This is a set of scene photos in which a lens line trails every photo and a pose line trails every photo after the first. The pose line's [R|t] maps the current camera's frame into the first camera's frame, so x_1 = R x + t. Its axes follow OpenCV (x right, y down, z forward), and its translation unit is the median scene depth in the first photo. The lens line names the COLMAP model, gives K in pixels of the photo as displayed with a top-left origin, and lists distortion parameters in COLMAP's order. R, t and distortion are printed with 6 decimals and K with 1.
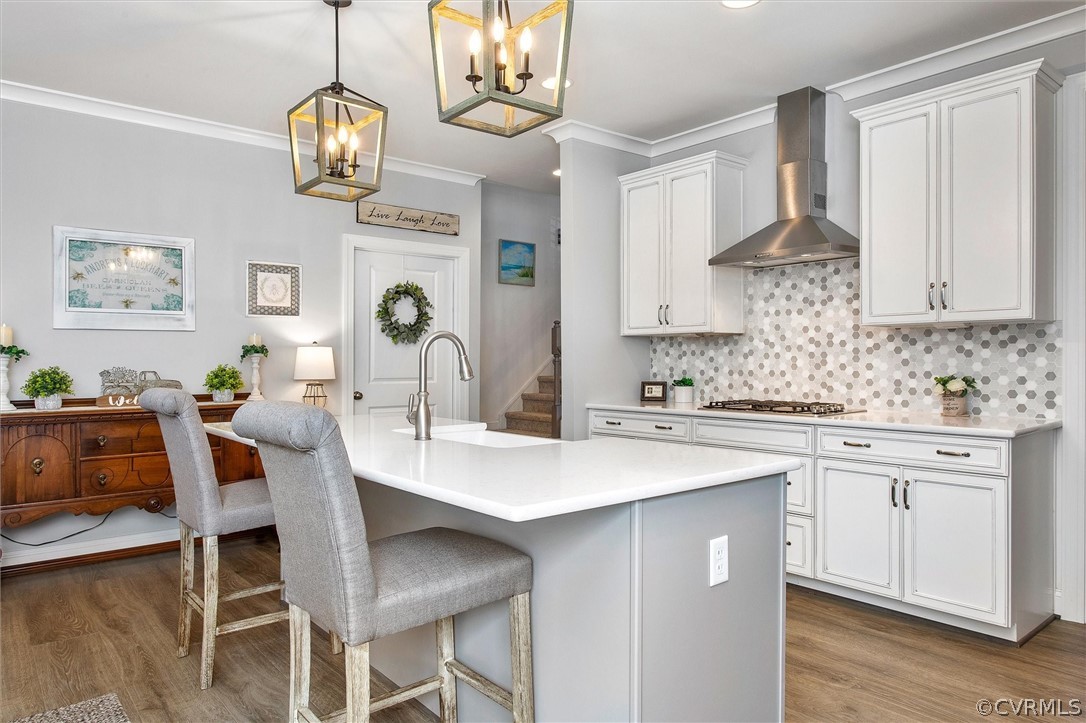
lens RADIAL K [[696.6, 0, 539.5], [0, 696.6, 367.1], [0, 0, 1]] dist [-0.006938, 0.004528]
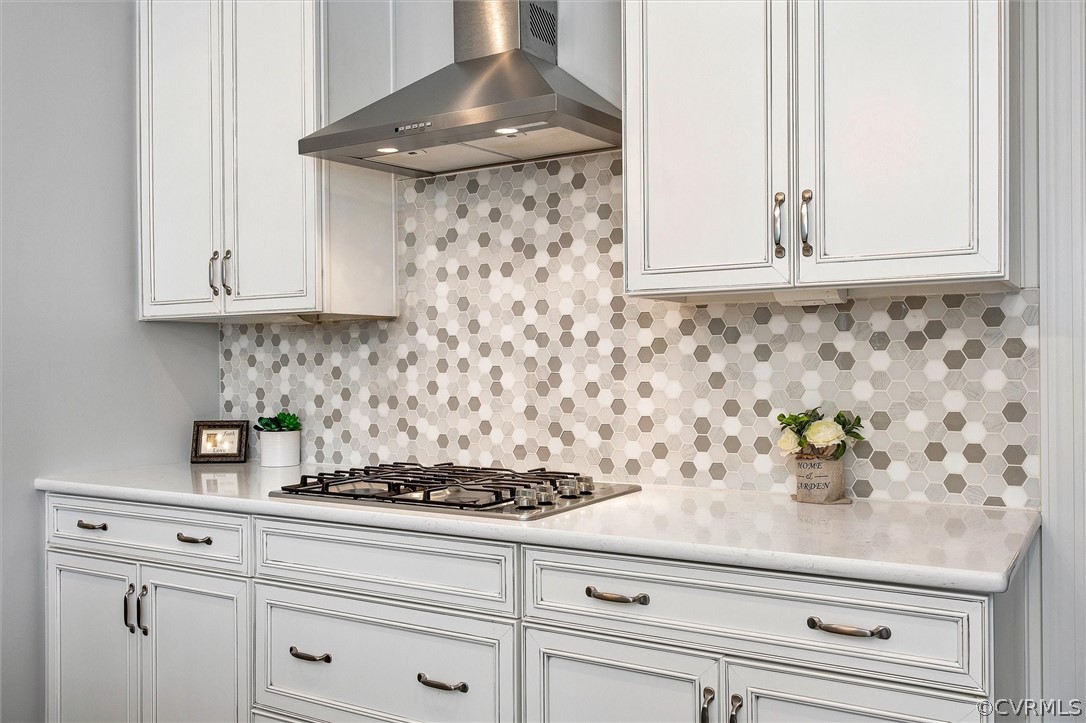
lens RADIAL K [[949.0, 0, 543.0], [0, 949.0, 361.1], [0, 0, 1]] dist [0.003356, -0.000594]
pose [[0.945021, -0.002524, 0.326999, 0.203657], [0.007288, 0.999884, -0.013344, -0.011253], [-0.326927, 0.014994, 0.944931, 0.425769]]
